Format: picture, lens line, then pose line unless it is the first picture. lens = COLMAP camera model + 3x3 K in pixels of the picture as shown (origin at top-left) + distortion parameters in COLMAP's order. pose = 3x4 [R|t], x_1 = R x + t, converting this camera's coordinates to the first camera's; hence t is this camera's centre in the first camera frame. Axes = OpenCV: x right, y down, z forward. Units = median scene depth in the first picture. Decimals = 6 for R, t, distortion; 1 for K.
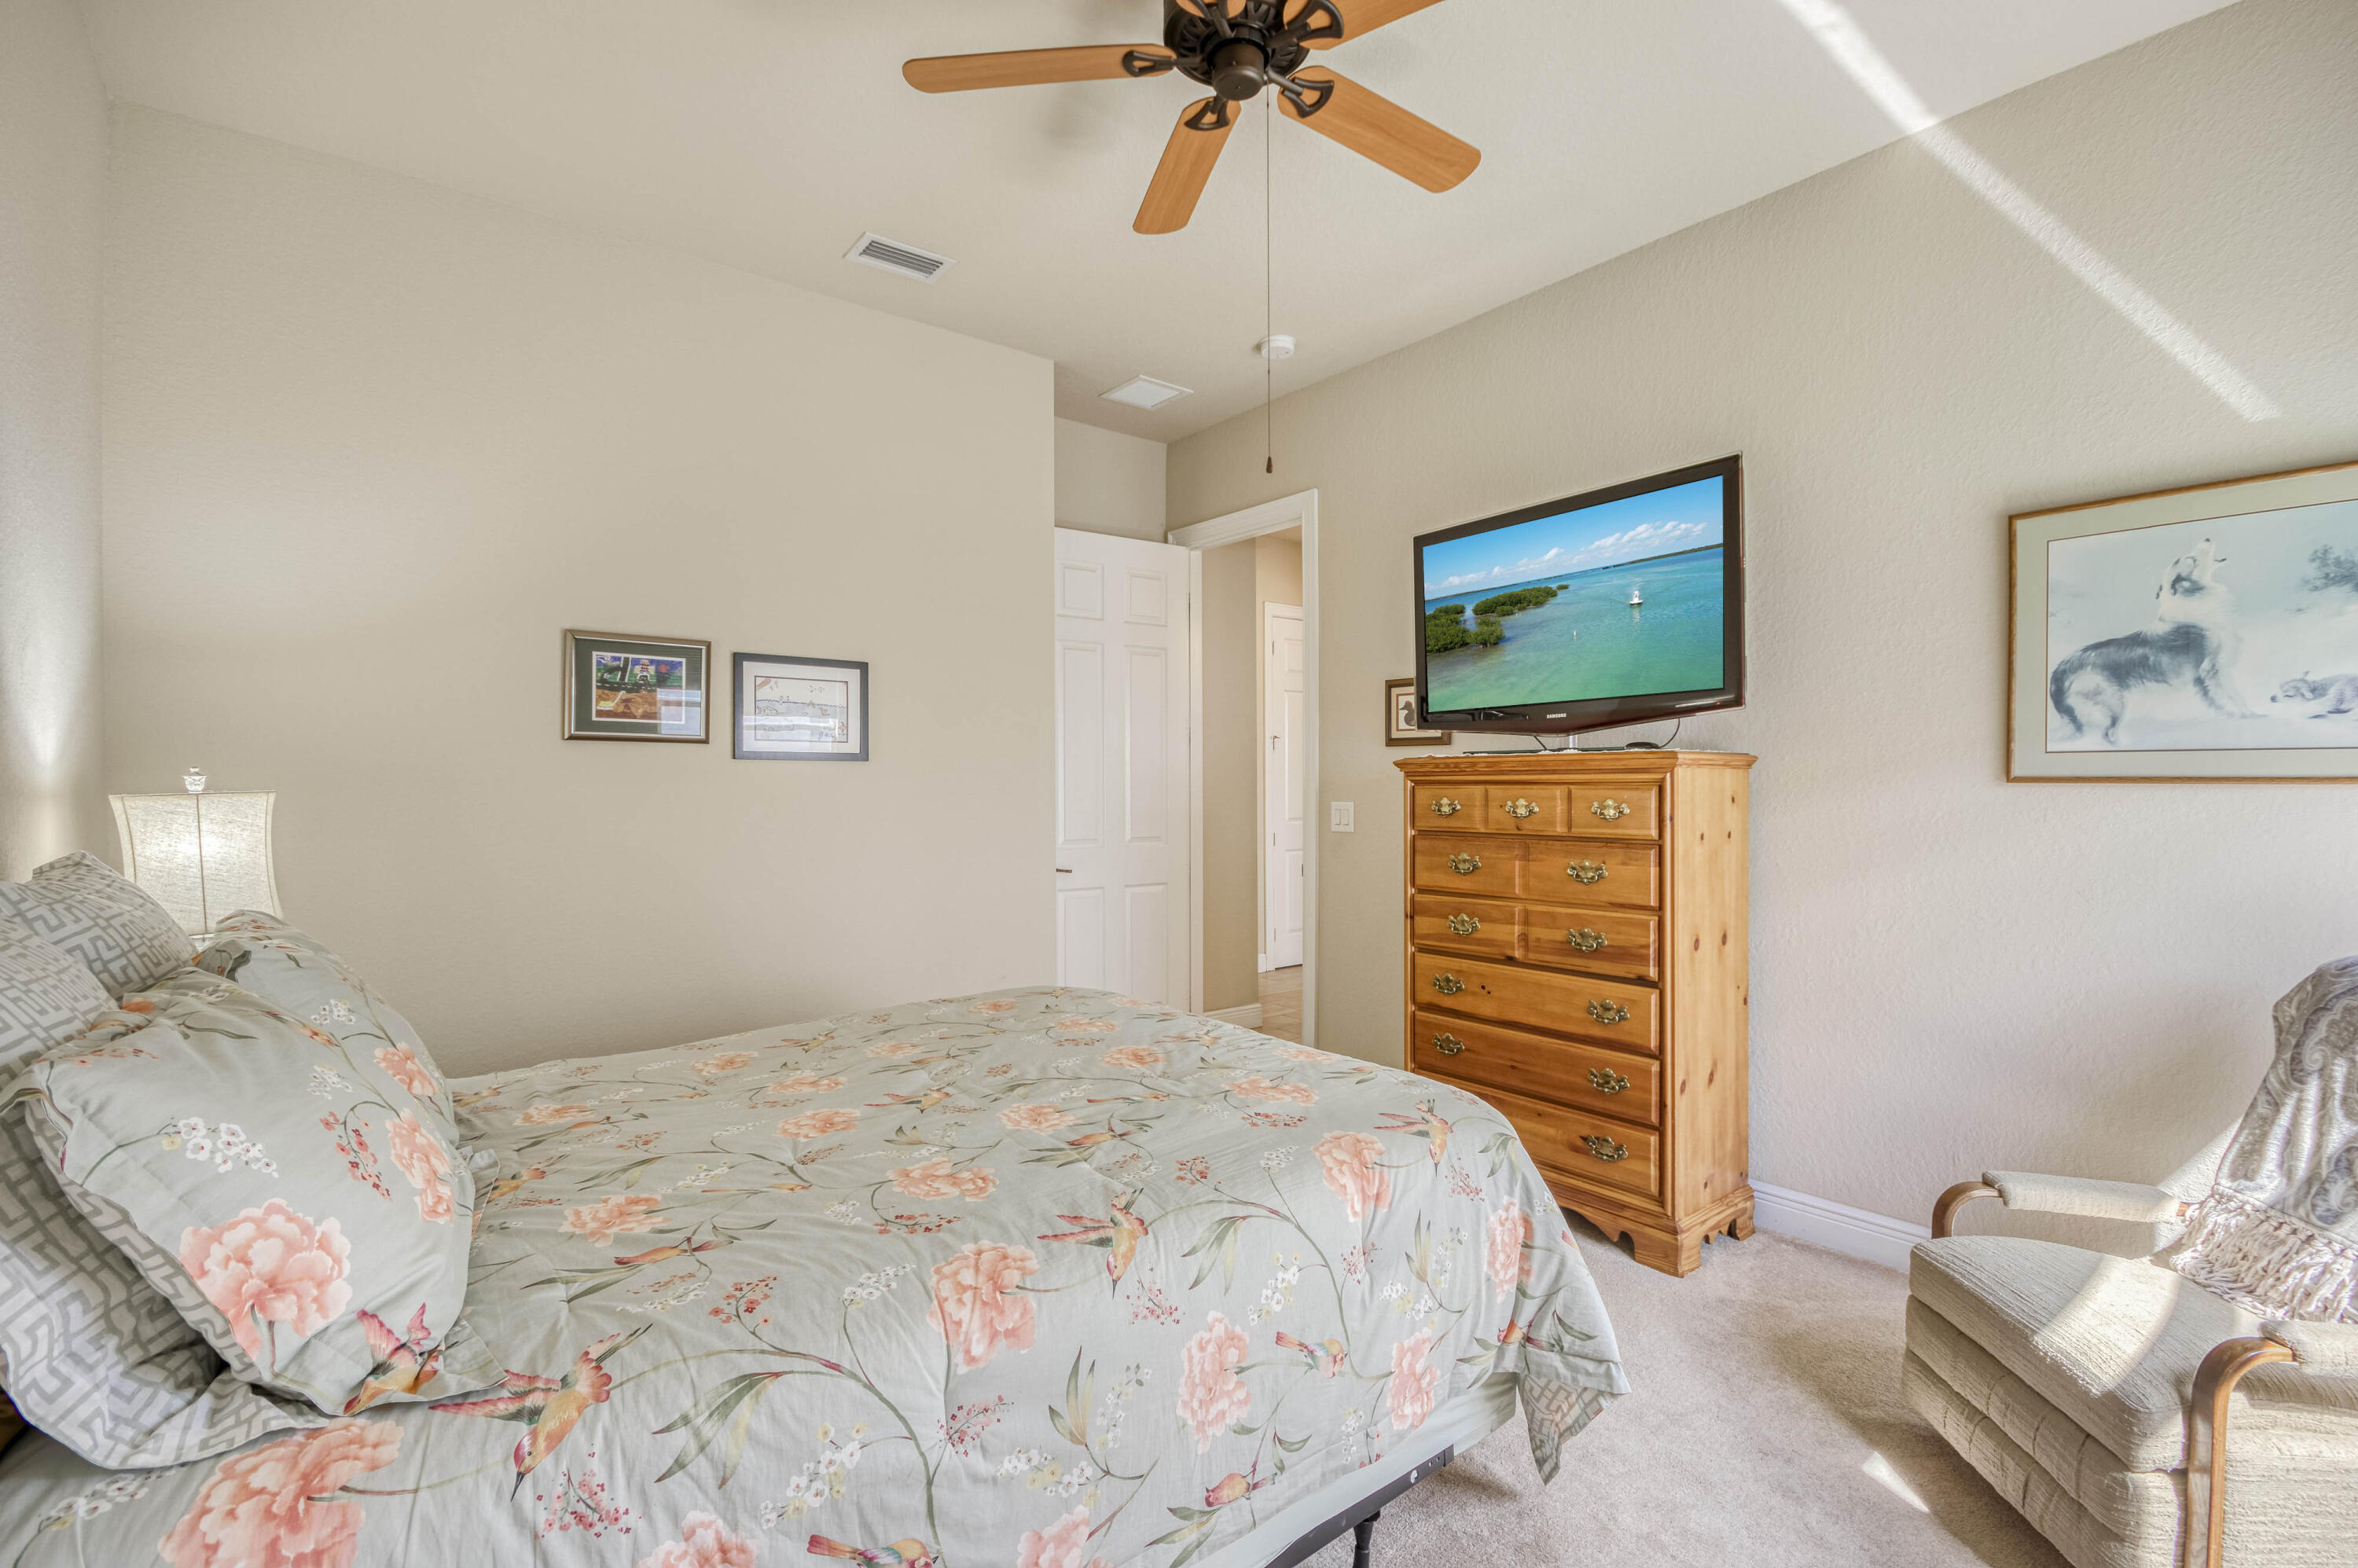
lens RADIAL K [[1033.3, 0, 1180.4], [0, 1033.3, 796.0], [0, 0, 1]] dist [-0.000735, -0.005634]
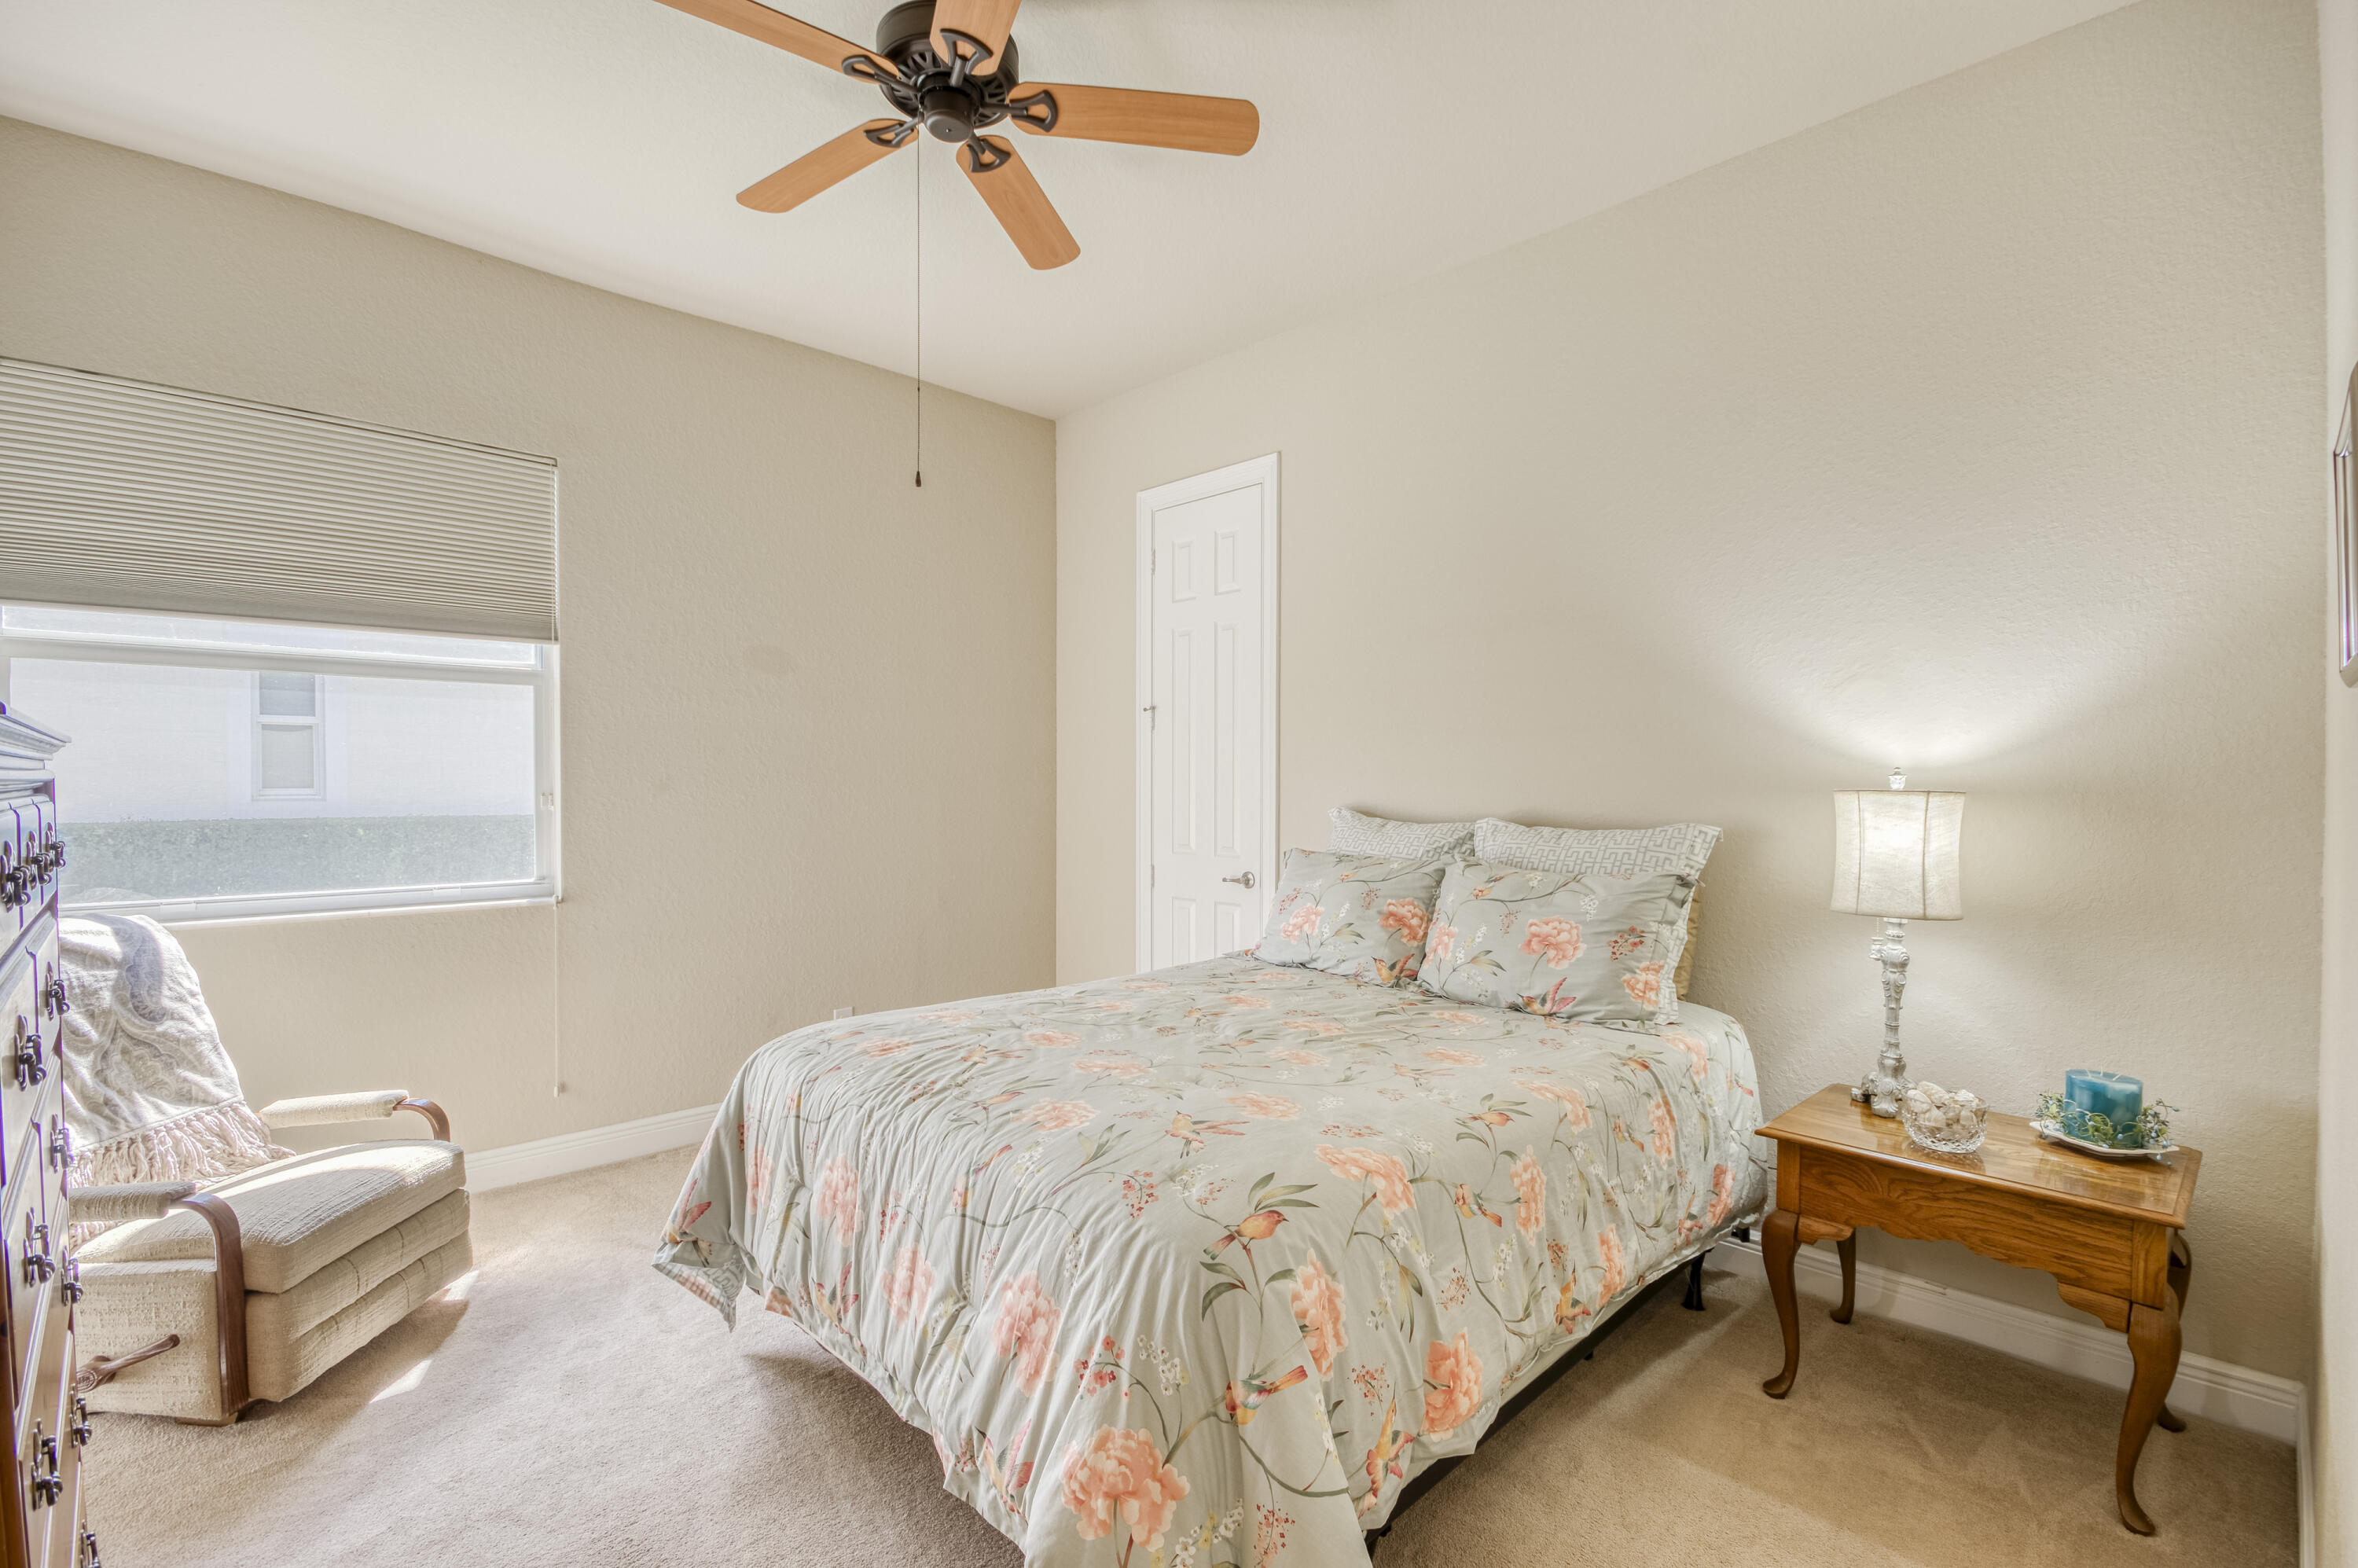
lens RADIAL K [[1033.3, 0, 1191.3], [0, 1033.3, 791.3], [0, 0, 1]] dist [-0.000735, -0.005634]
pose [[-0.993208, 0.006879, -0.116151, -0.067537], [0.004626, 0.999796, 0.019654, -0.031182], [0.116262, 0.018984, -0.993037, 2.152702]]
